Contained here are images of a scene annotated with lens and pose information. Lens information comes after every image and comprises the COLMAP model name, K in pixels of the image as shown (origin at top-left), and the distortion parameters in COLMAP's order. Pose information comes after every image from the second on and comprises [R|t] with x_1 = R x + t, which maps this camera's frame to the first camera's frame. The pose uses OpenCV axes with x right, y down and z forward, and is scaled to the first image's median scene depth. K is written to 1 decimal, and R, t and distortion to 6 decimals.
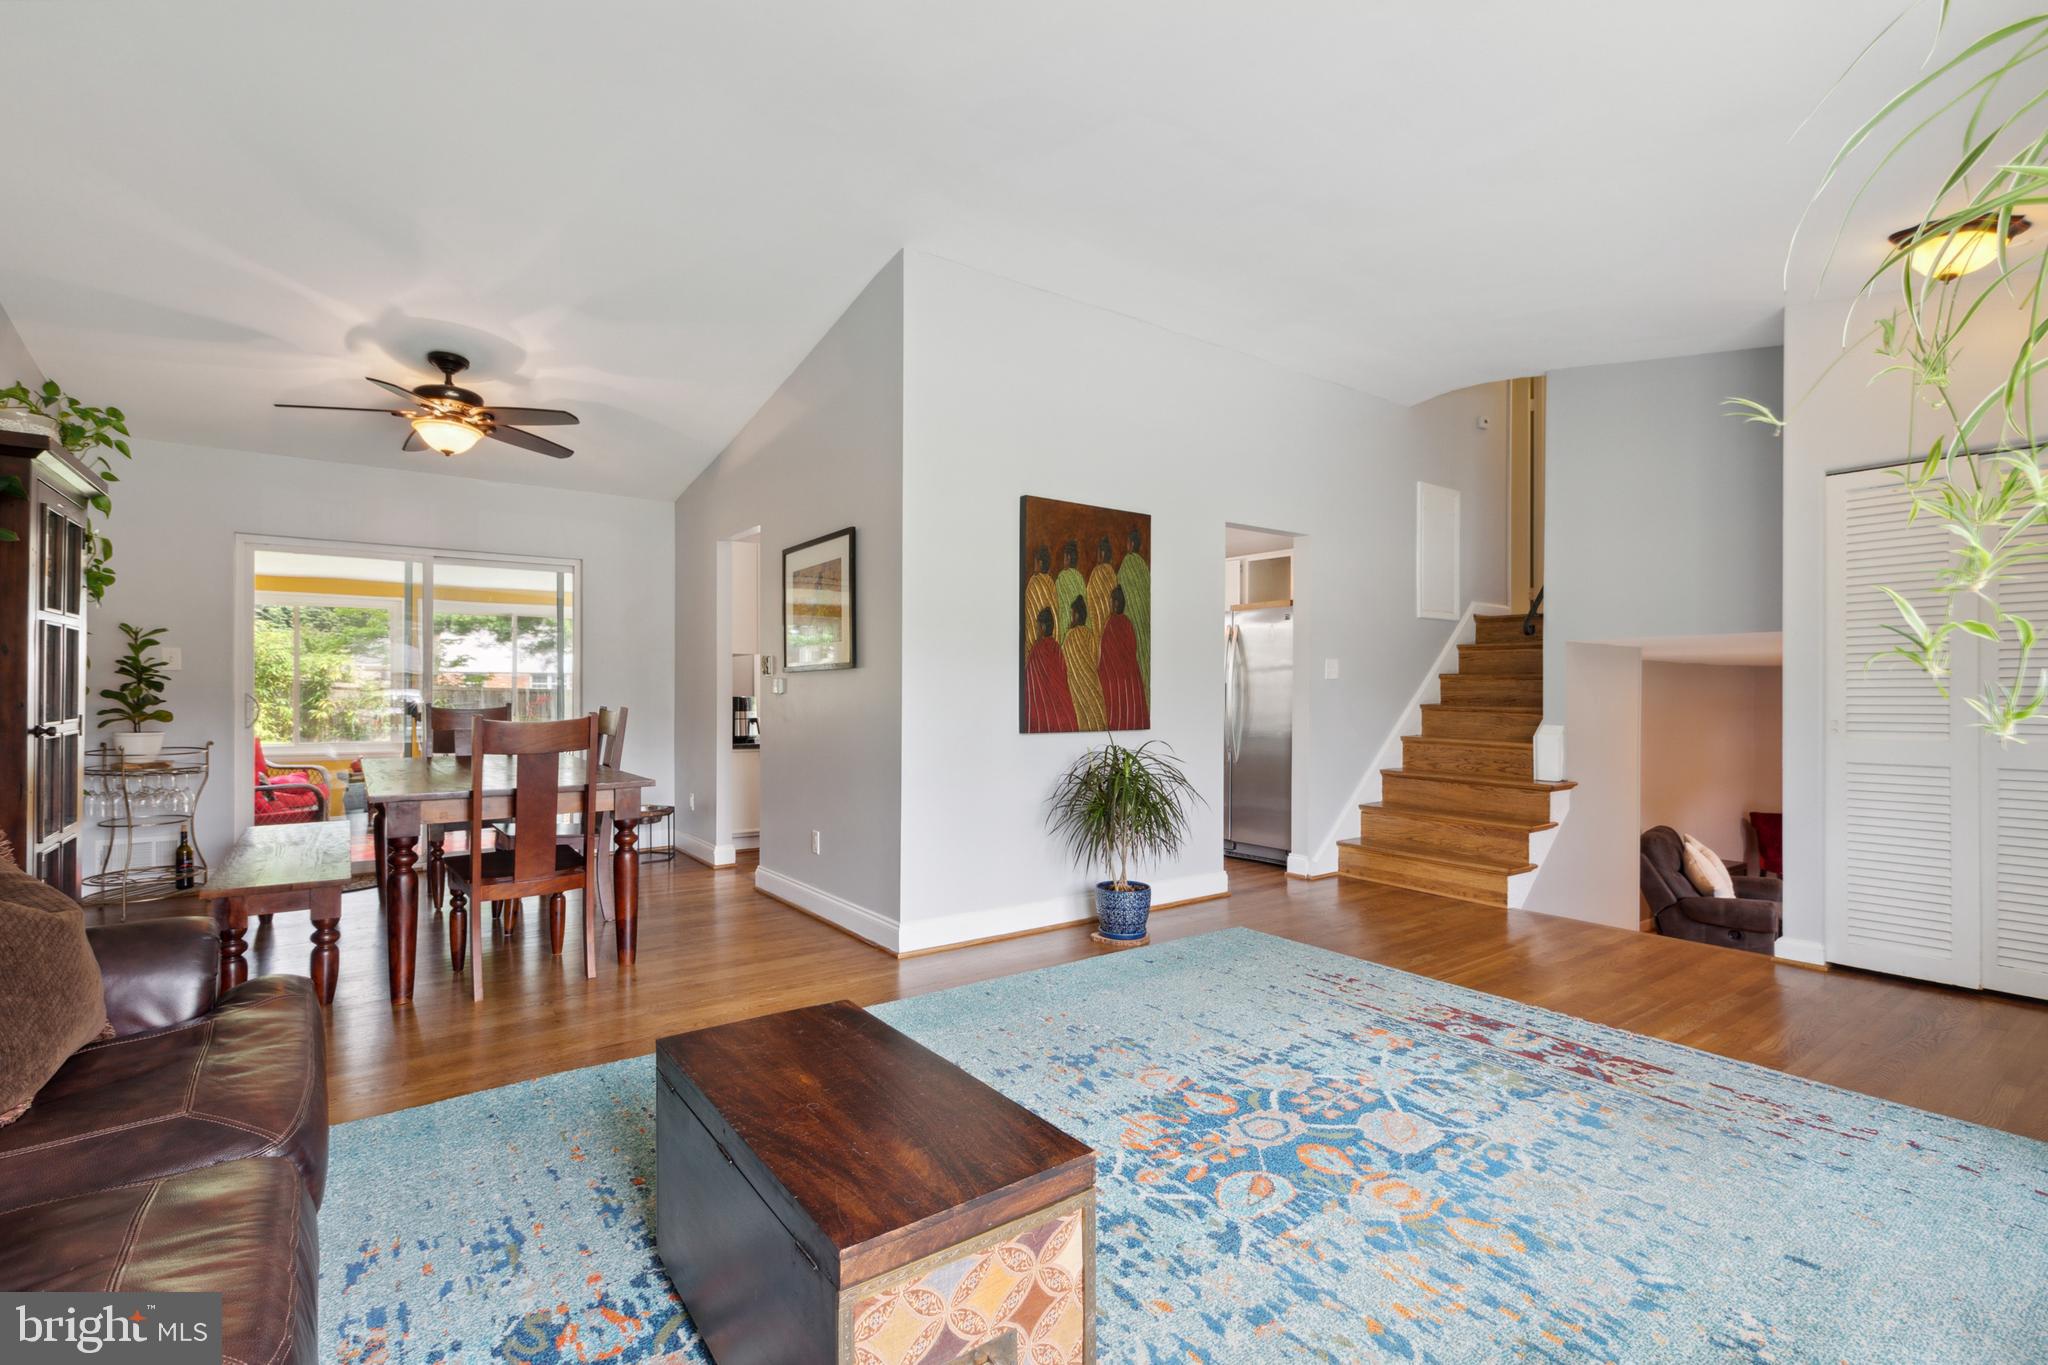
lens RADIAL K [[923.8, 0, 1016.7], [0, 923.8, 683.8], [0, 0, 1]] dist [0.004059, 0.000396]
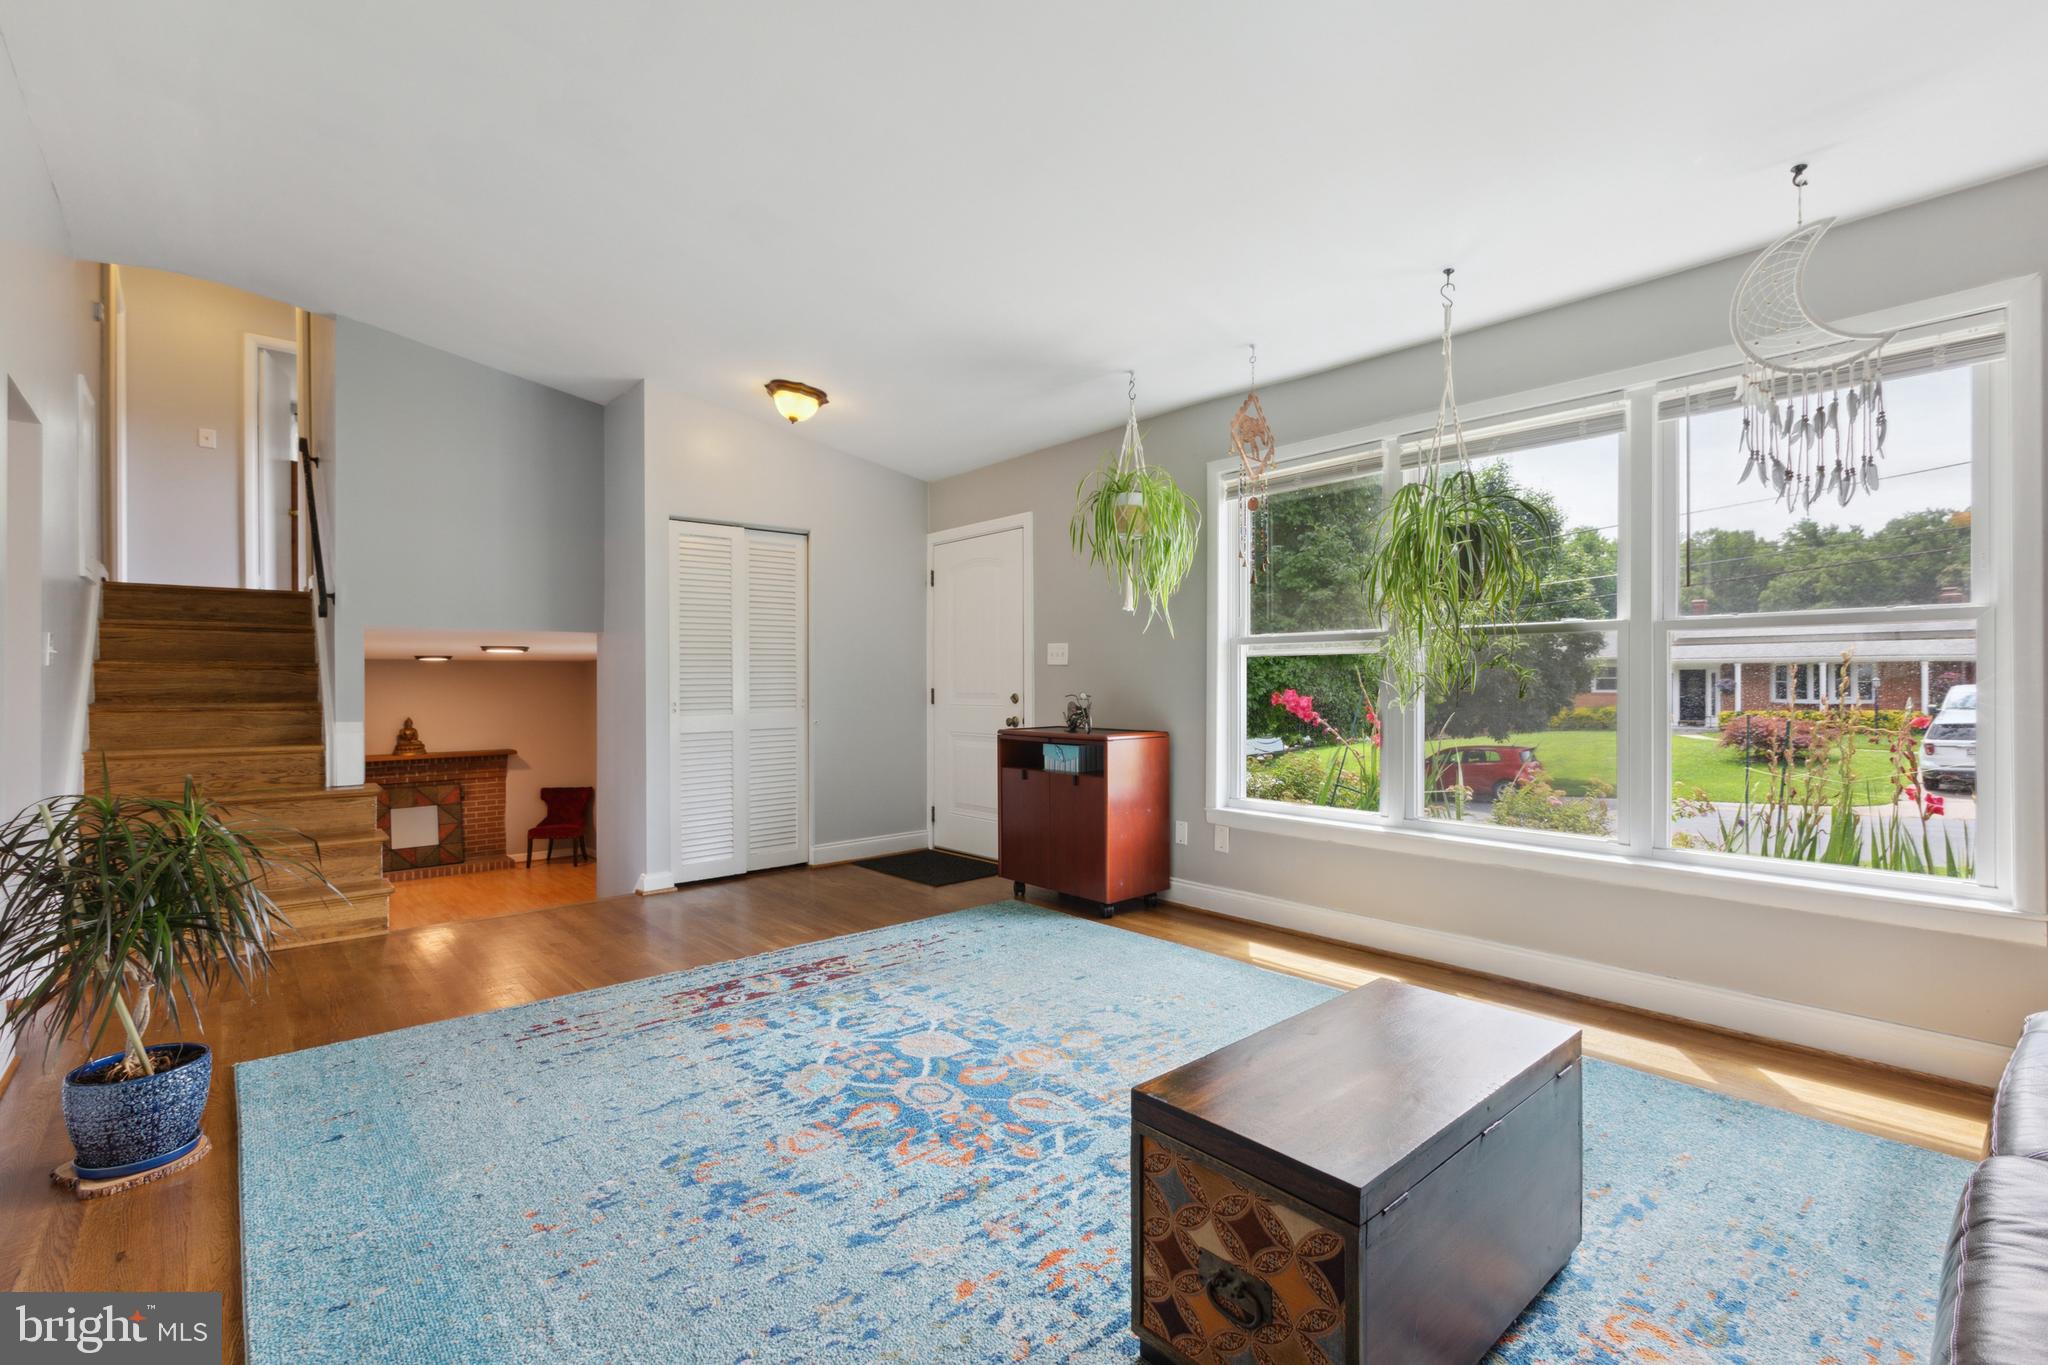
lens RADIAL K [[923.8, 0, 1016.7], [0, 923.8, 683.8], [0, 0, 1]] dist [0.004059, 0.000396]
pose [[-0.096567, -0.003717, 0.995320, -0.681126], [-0.003453, 0.999988, 0.003400, 0.006051], [-0.995321, -0.003108, -0.096578, 0.861987]]
